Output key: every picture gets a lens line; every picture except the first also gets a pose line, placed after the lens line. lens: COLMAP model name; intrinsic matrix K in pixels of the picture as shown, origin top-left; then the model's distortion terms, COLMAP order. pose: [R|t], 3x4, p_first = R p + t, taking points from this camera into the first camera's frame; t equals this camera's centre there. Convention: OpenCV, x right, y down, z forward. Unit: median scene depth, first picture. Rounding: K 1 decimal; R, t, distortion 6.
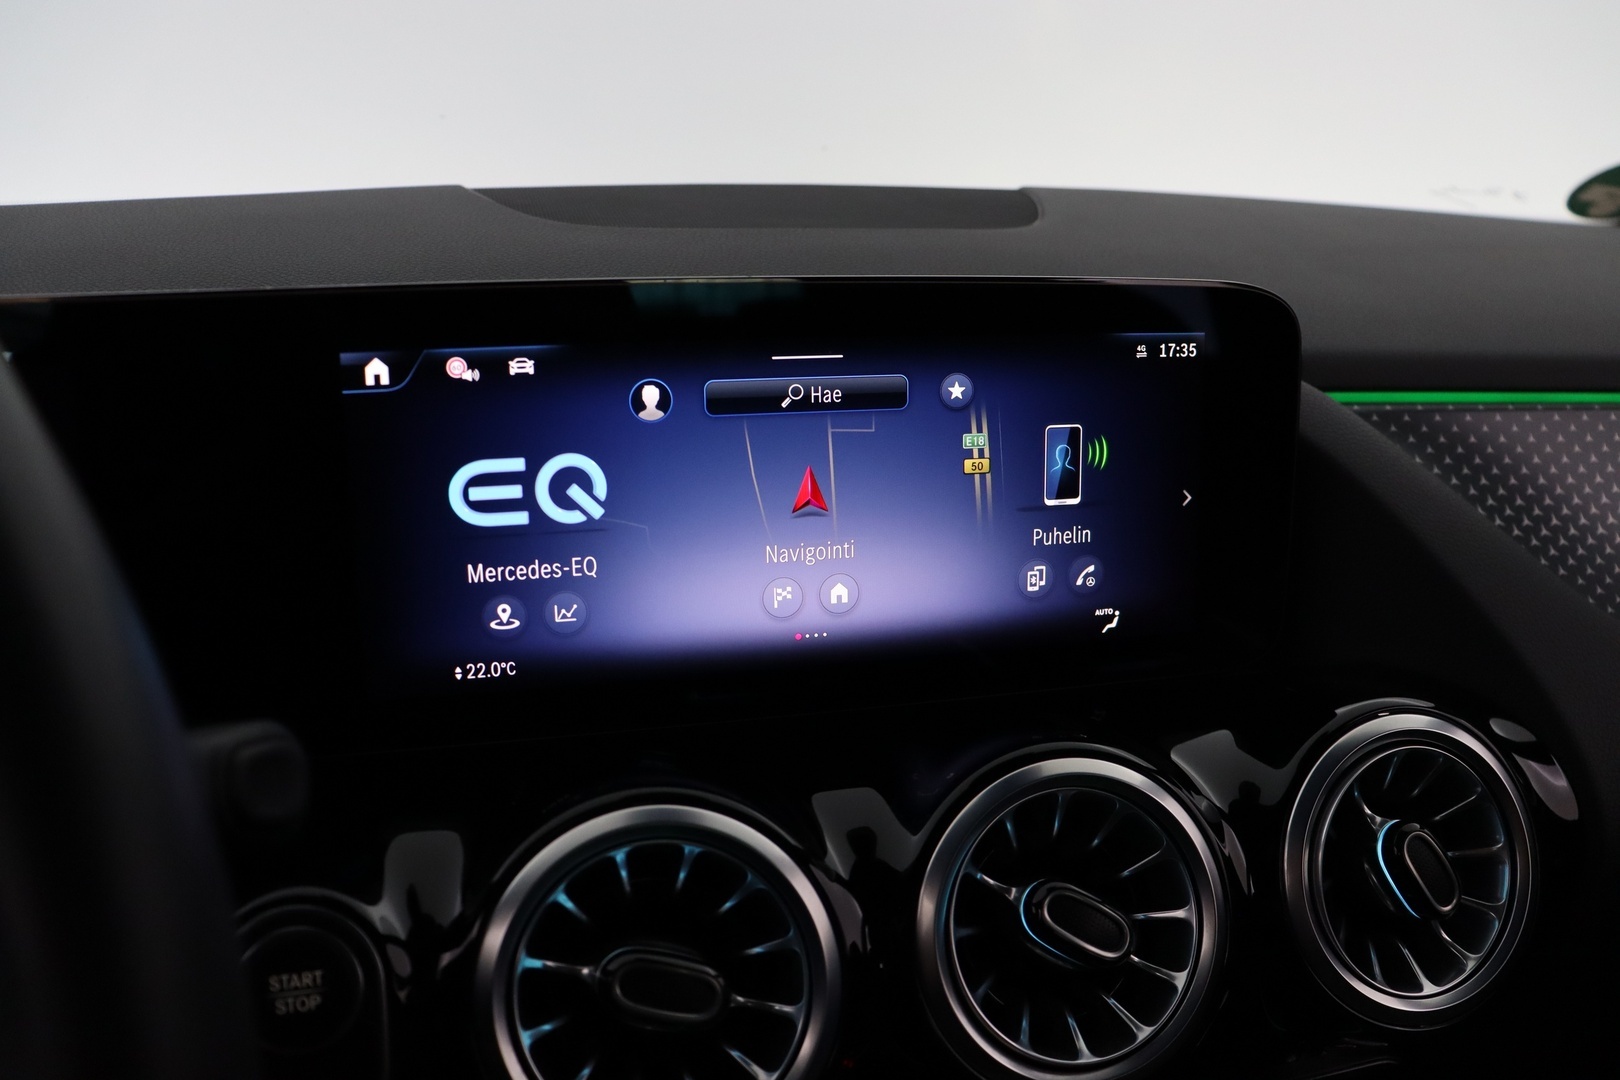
lens RADIAL K [[1337.5, 0, 810.0], [0, 1337.5, 540.0], [0, 0, 1]] dist [-0.194052, 0.137730]
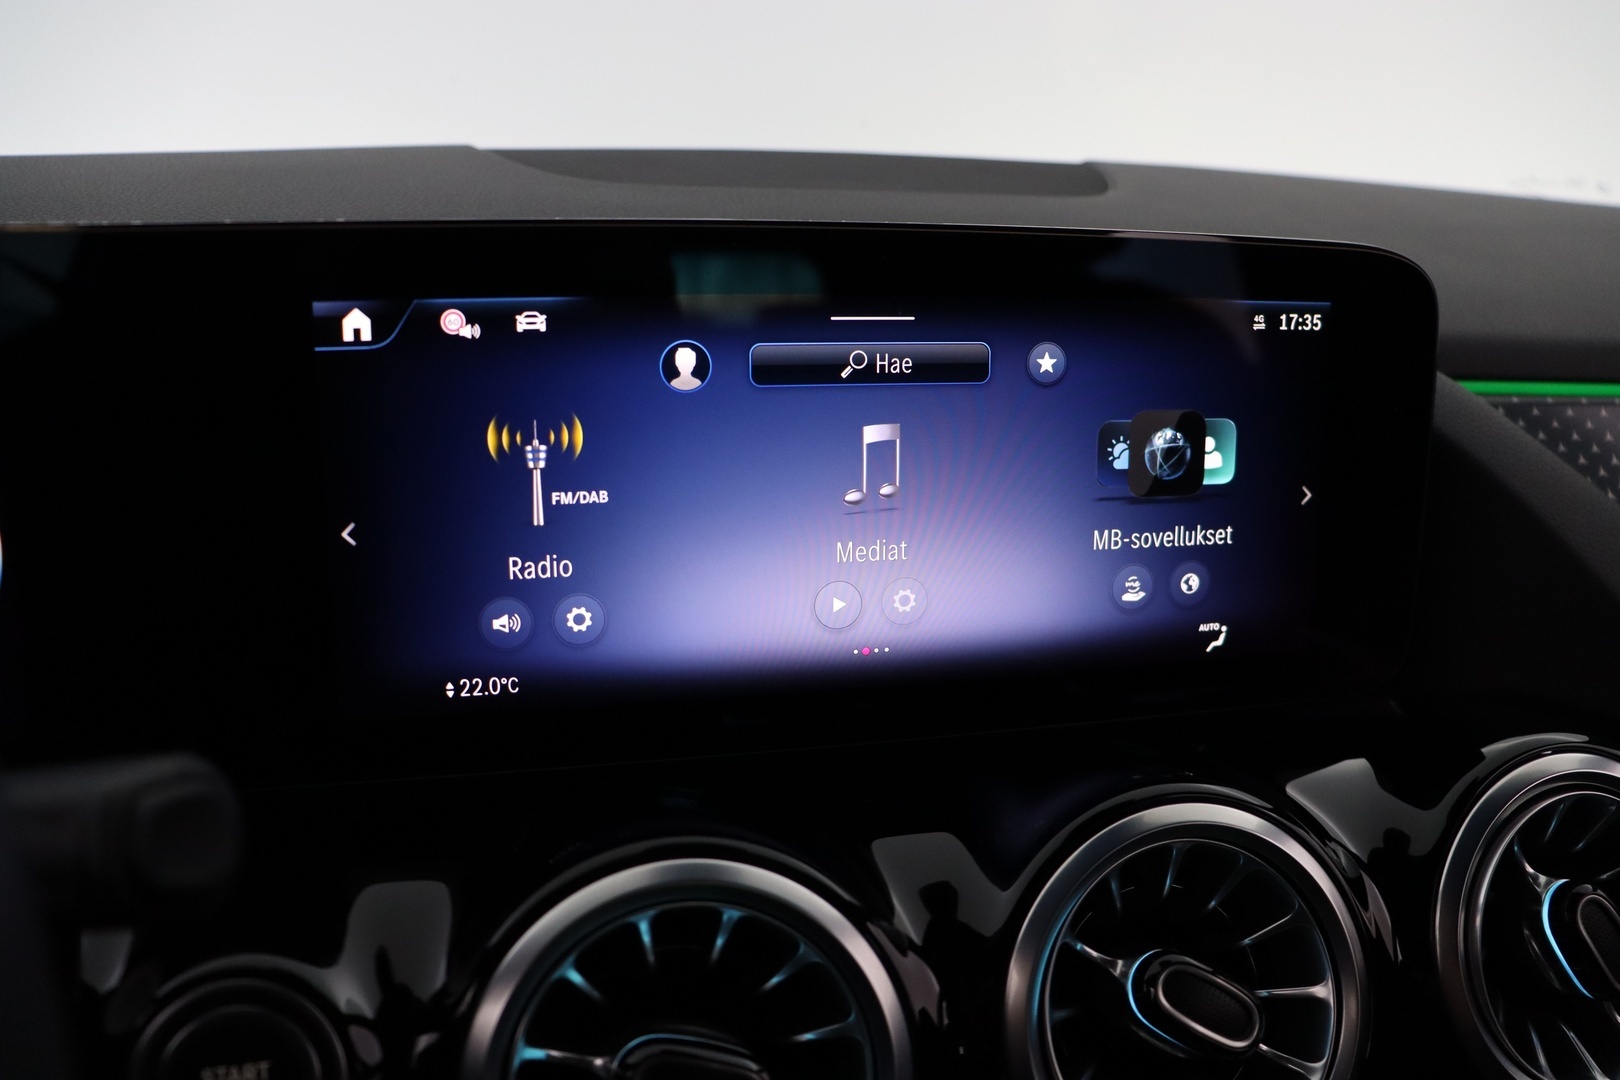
lens RADIAL K [[1337.5, 0, 810.0], [0, 1337.5, 540.0], [0, 0, 1]] dist [-0.194052, 0.137730]
pose [[0.999865, 0.014039, -0.008567, -0.034155], [-0.014112, 0.999864, -0.008526, 0.010397], [0.008446, 0.008646, 0.999927, 0.173661]]
